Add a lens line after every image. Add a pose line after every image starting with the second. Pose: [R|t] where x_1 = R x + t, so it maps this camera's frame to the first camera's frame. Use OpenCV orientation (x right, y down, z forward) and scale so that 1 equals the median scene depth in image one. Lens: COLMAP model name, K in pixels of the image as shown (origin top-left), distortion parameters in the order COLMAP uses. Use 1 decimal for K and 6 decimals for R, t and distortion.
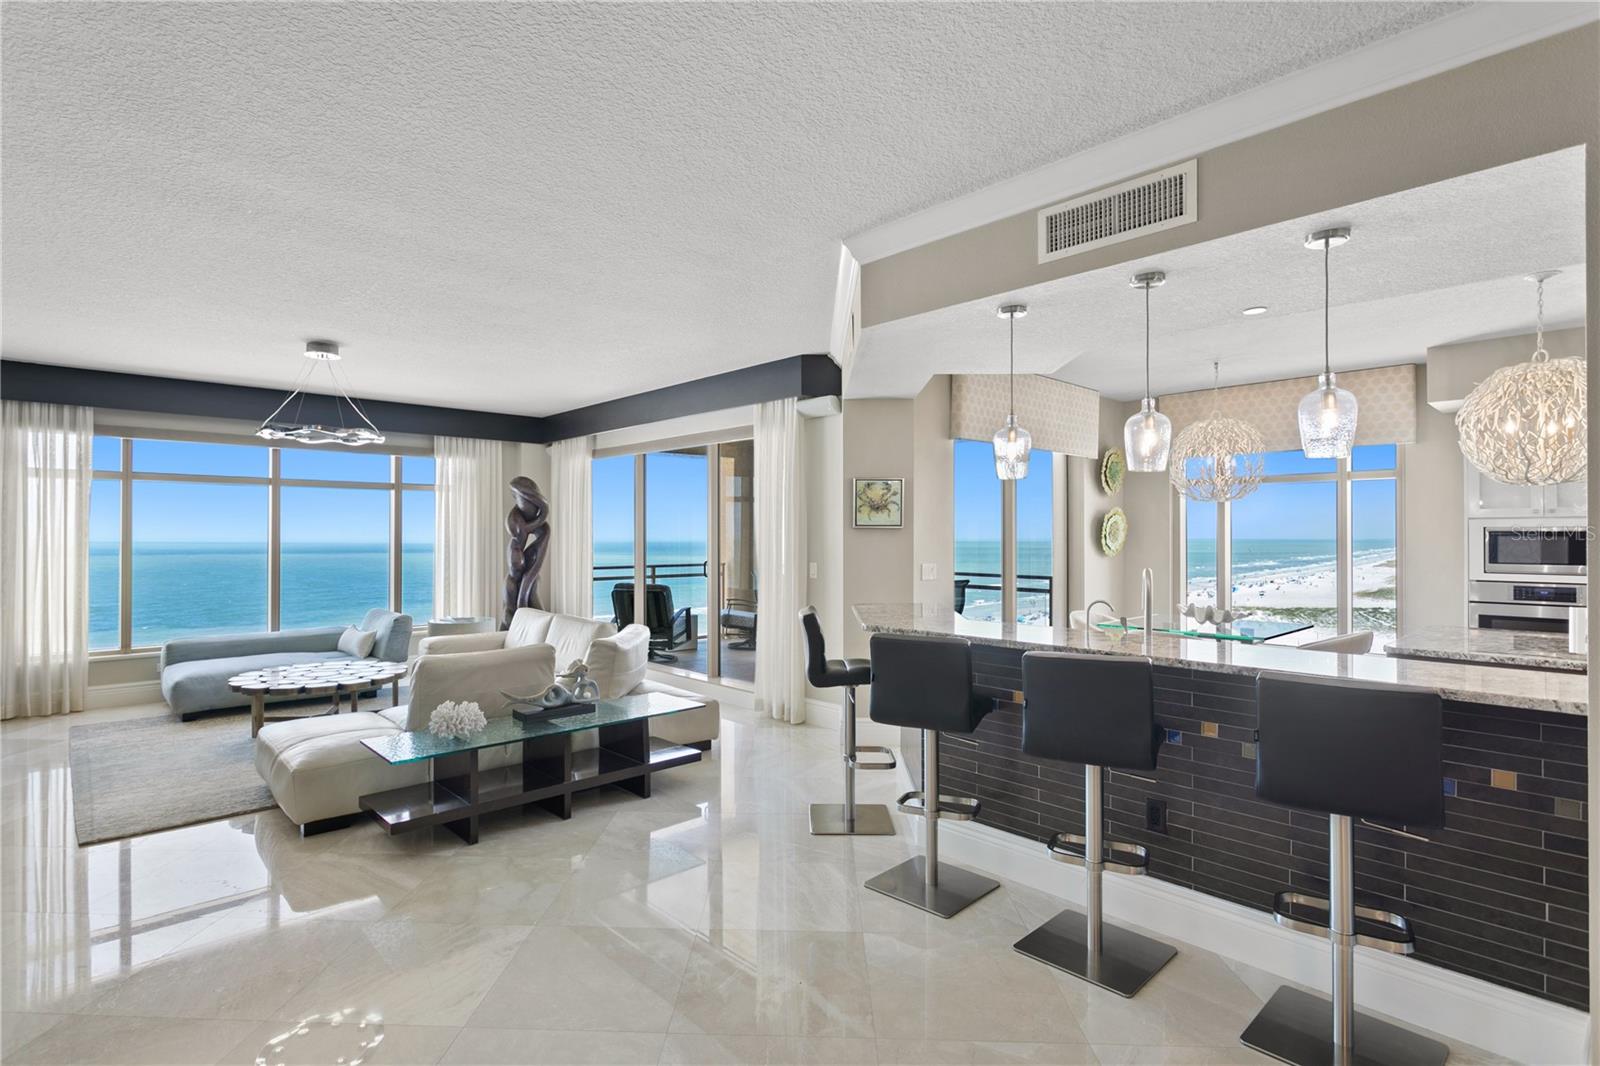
lens RADIAL K [[792.0, 0, 785.1], [0, 792.0, 527.2], [0, 0, 1]] dist [-0.011029, 0.011094]
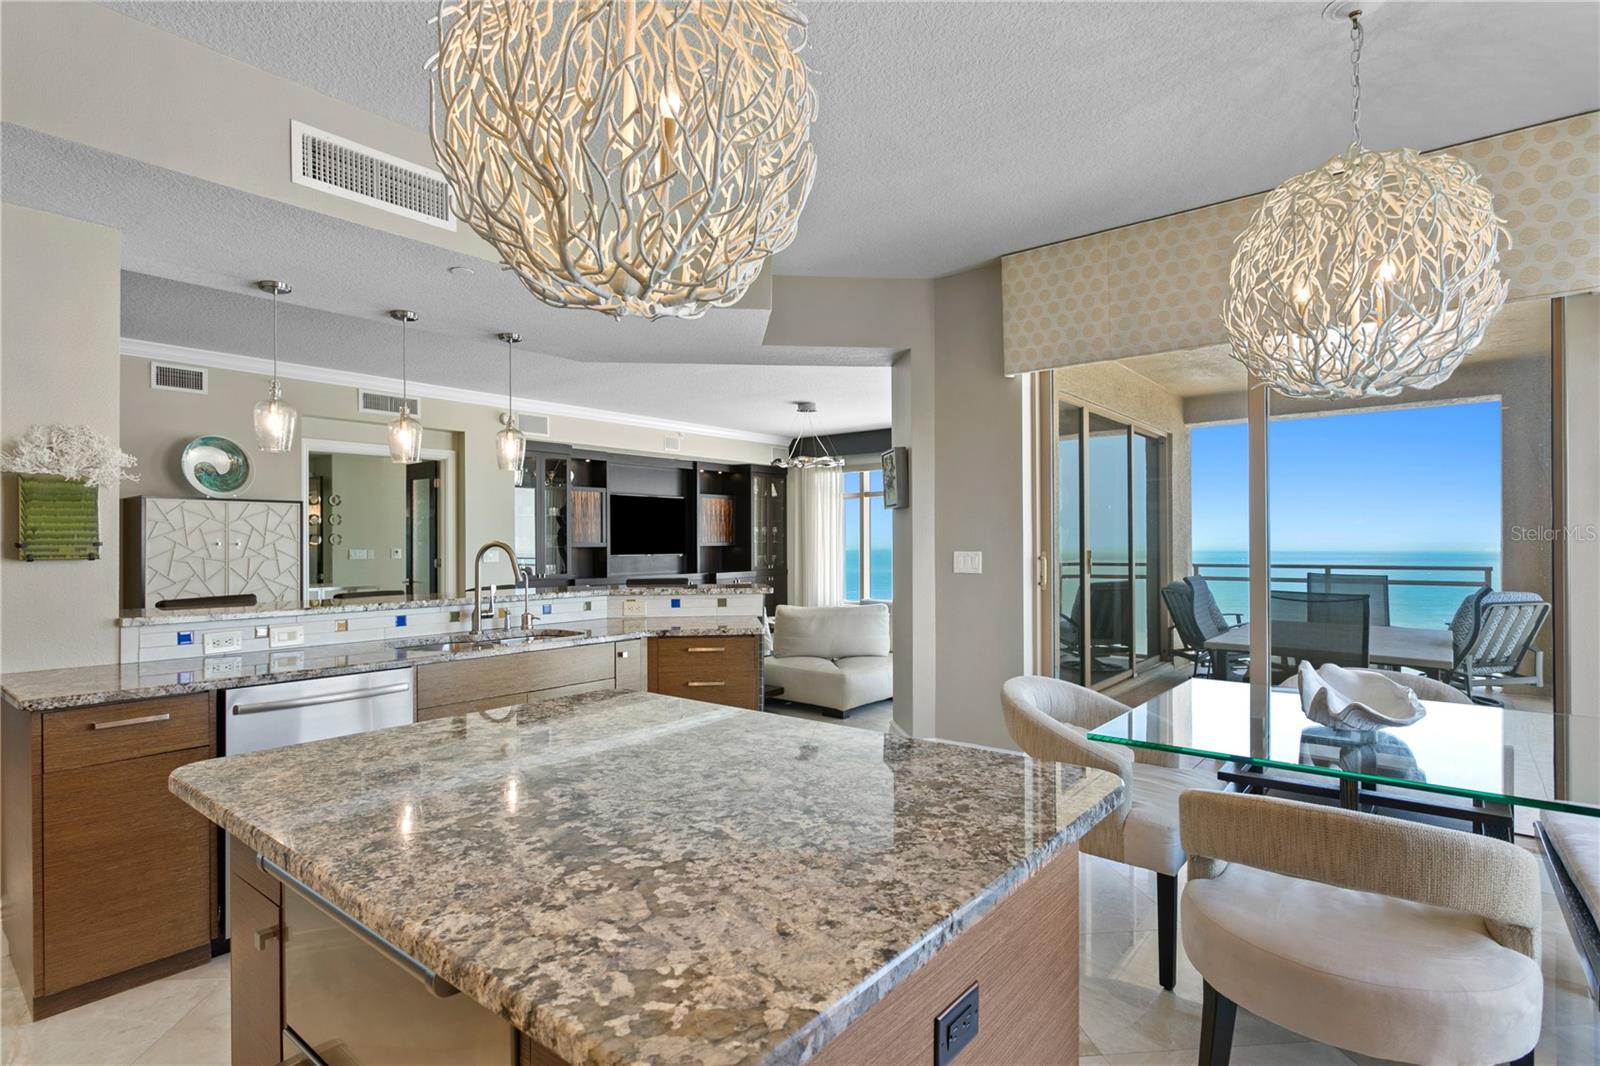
lens RADIAL K [[792.0, 0, 796.7], [0, 792.0, 540.4], [0, 0, 1]] dist [-0.011029, 0.011094]
pose [[0.157185, -0.003226, -0.987564, 0.776622], [0.013581, 0.999907, -0.001105, 0.029075], [0.987476, -0.013238, 0.157214, 0.619987]]
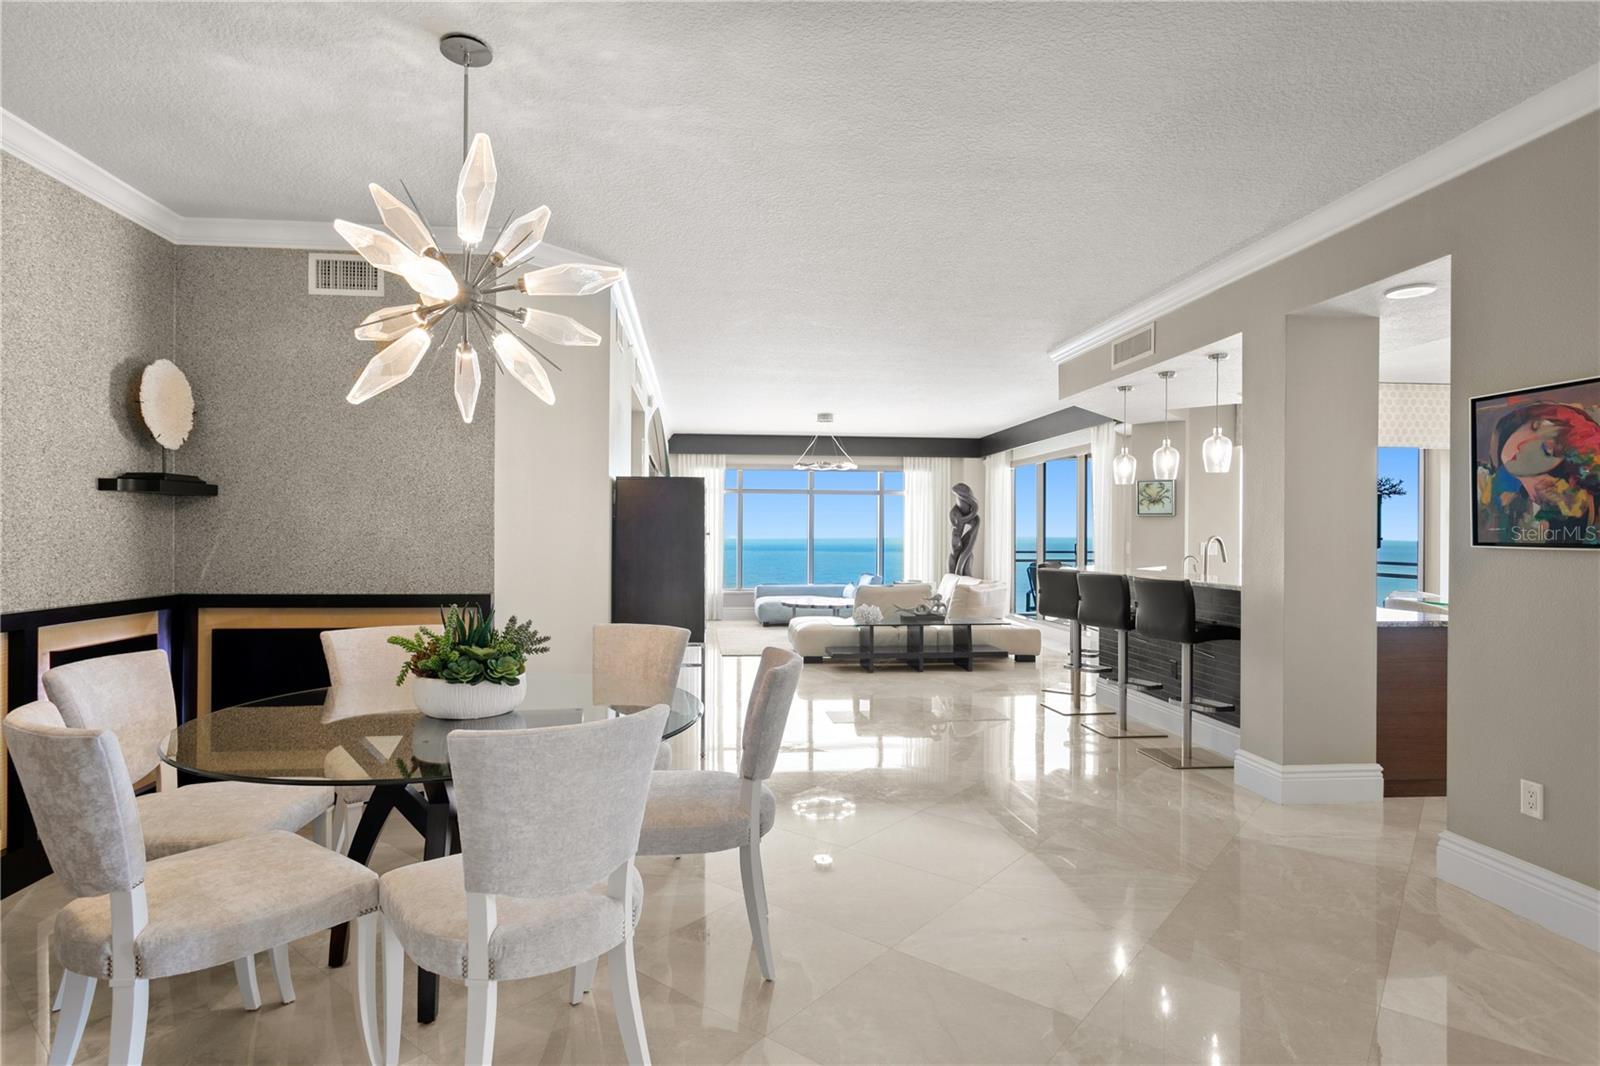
lens RADIAL K [[866.5, 0, 797.3], [0, 866.5, 535.4], [0, 0, 1]] dist [0.032453, 0.000356]
pose [[0.808272, 0.003959, -0.588795, 0.415979], [0.000780, 0.999969, 0.007795, 0.018994], [0.588808, -0.006760, 0.808244, -0.494698]]
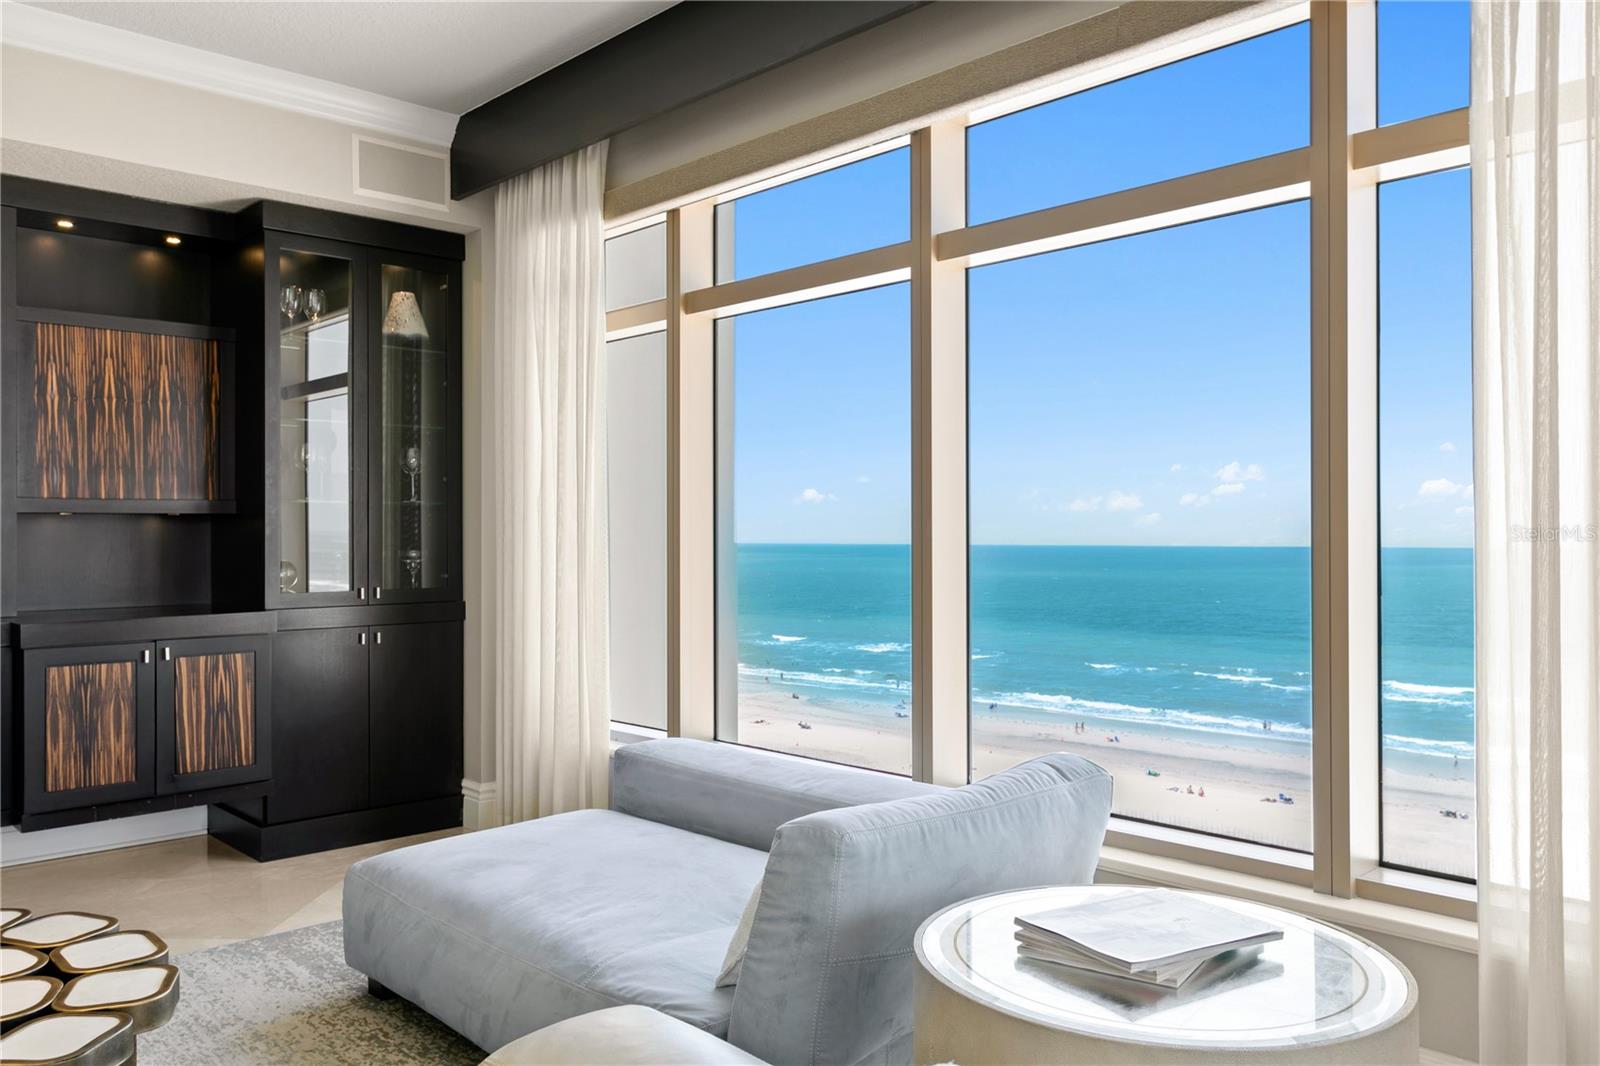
lens RADIAL K [[1241.2, 0, 759.1], [0, 1241.2, 535.8], [0, 0, 1]] dist [-0.007184, -0.009593]
pose [[0.017943, -0.001039, -0.999838, -0.219810], [0.010143, 0.999948, -0.000857, 0.052490], [0.999788, -0.010126, 0.017953, 1.049122]]
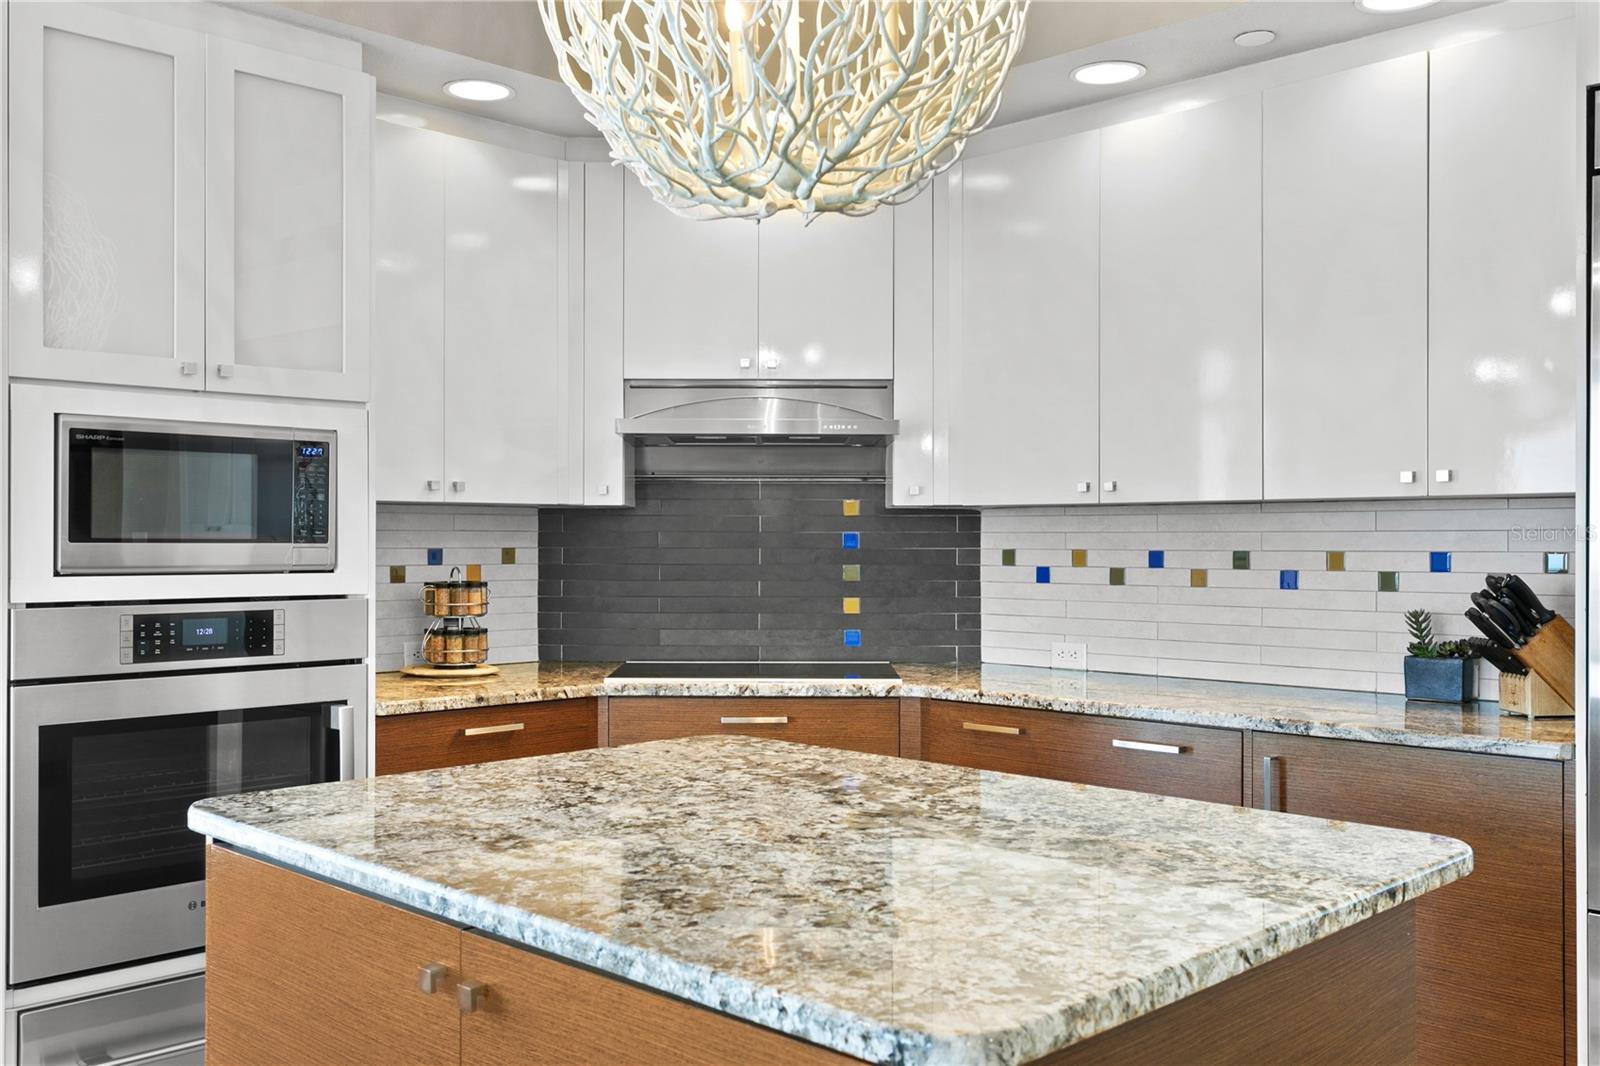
lens RADIAL K [[1463.0, 0, 797.1], [0, 1463.0, 532.5], [0, 0, 1]] dist [-0.019323, 0.000000]
pose [[-0.051101, -0.000270, 0.998693, 0.287235], [-0.012456, 0.999922, -0.000367, 0.031767], [-0.998616, -0.012459, -0.051100, 0.619398]]
